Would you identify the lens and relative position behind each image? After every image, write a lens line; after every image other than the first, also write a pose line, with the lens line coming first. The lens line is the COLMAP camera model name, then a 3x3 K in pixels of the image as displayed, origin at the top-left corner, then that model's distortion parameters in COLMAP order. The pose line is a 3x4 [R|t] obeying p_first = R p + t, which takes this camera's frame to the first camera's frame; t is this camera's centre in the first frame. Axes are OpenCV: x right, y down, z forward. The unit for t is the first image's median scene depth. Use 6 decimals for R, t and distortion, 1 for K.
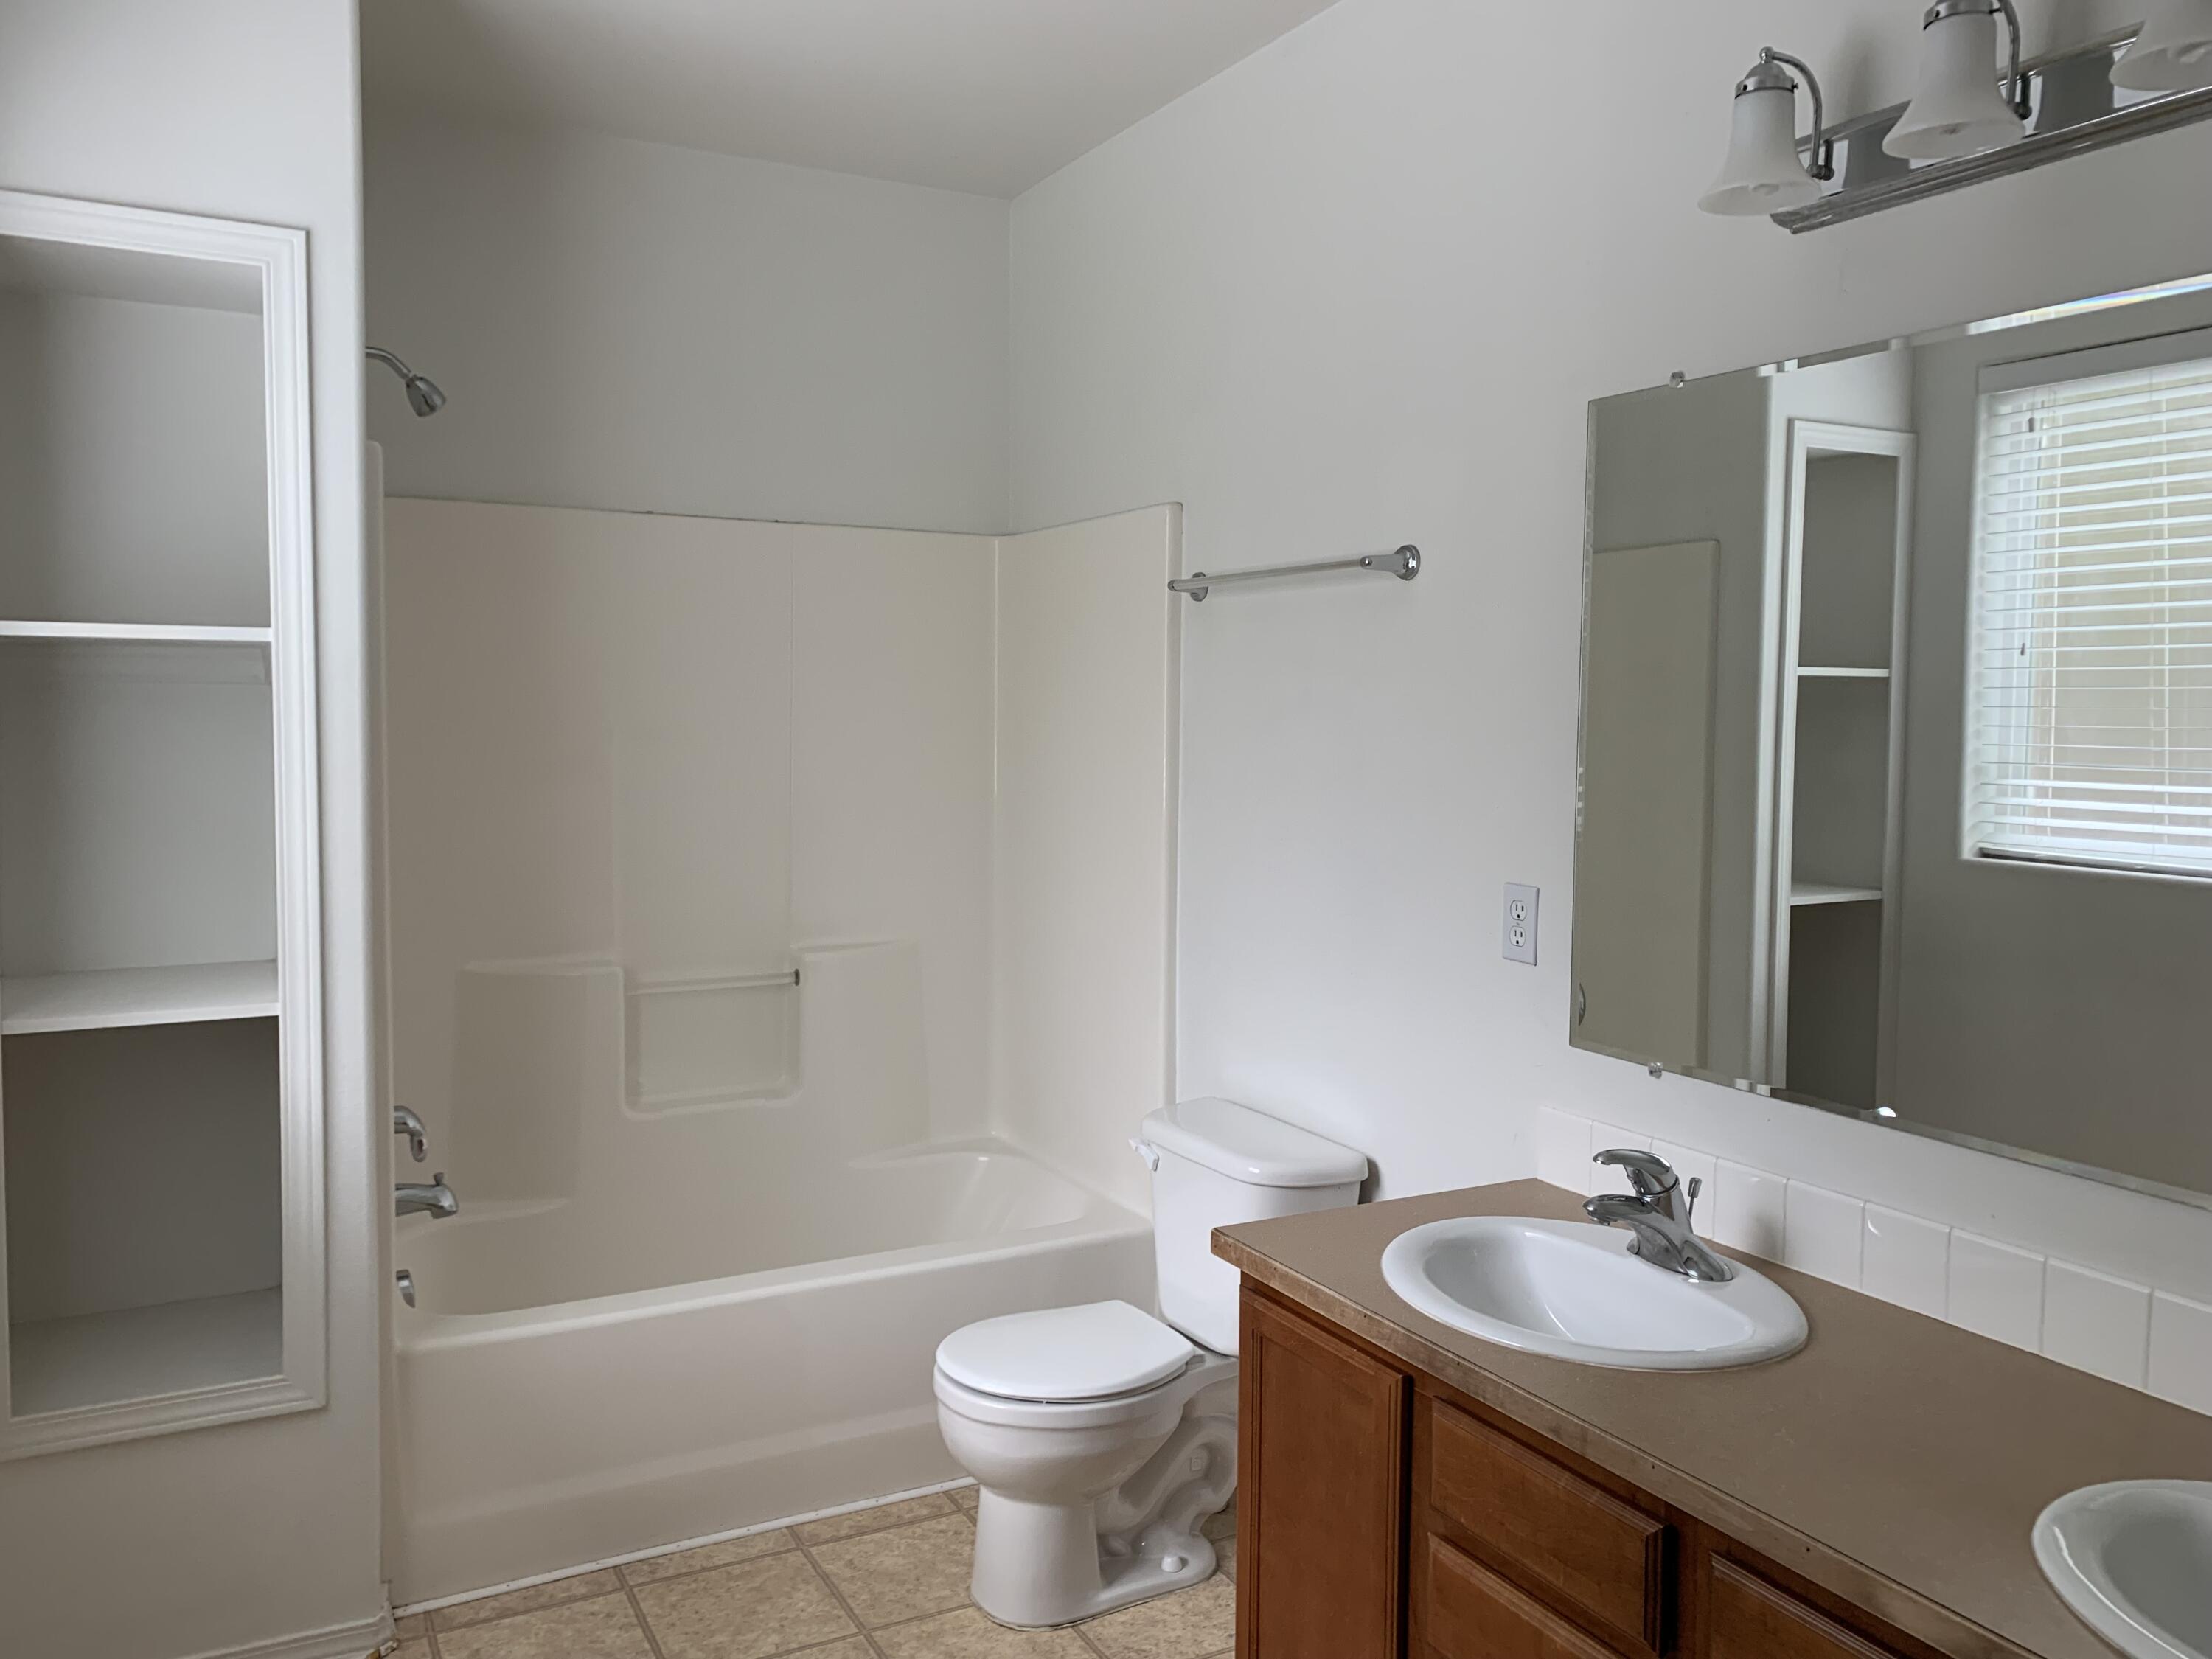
lens RADIAL K [[1705.0, 0, 1106.6], [0, 1705.0, 821.5], [0, 0, 1]] dist [0.031543, -0.030563]
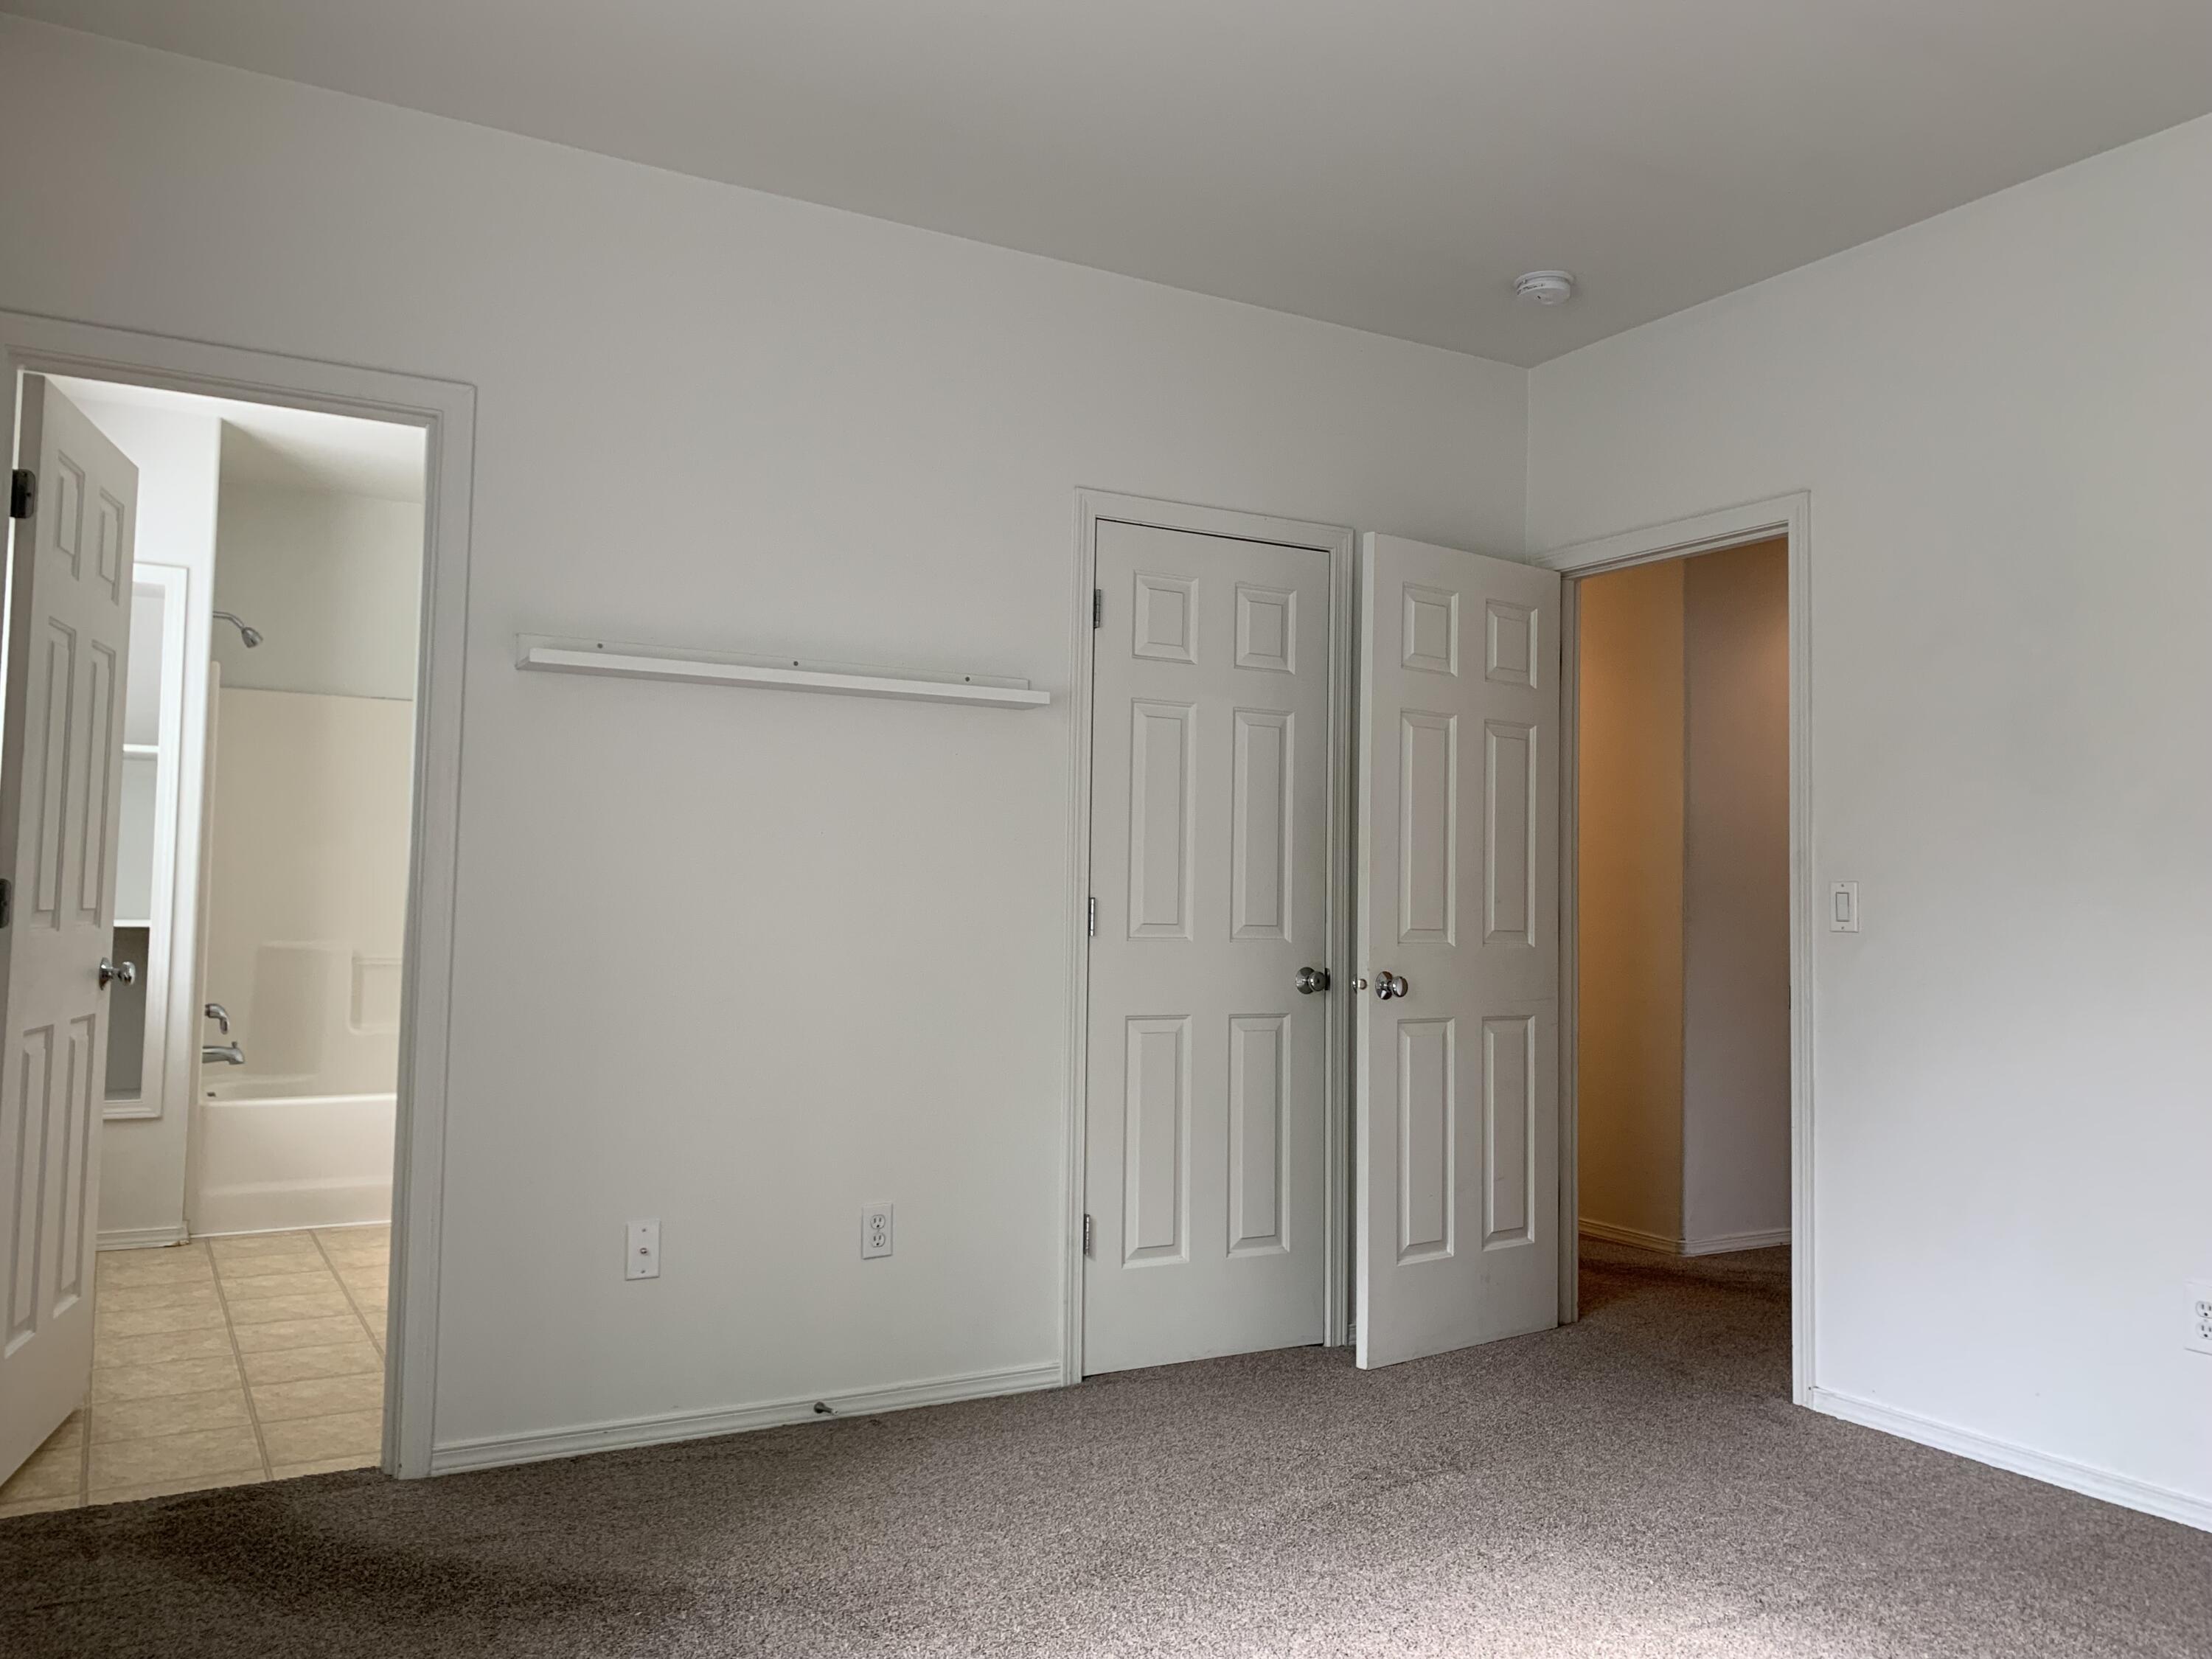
lens RADIAL K [[1705.0, 0, 1103.9], [0, 1705.0, 830.4], [0, 0, 1]] dist [0.031543, -0.030563]
pose [[0.999569, 0.009053, 0.027926, 0.585160], [-0.005824, 0.993510, -0.113597, 0.210098], [-0.028773, 0.113386, 0.993134, -1.062485]]
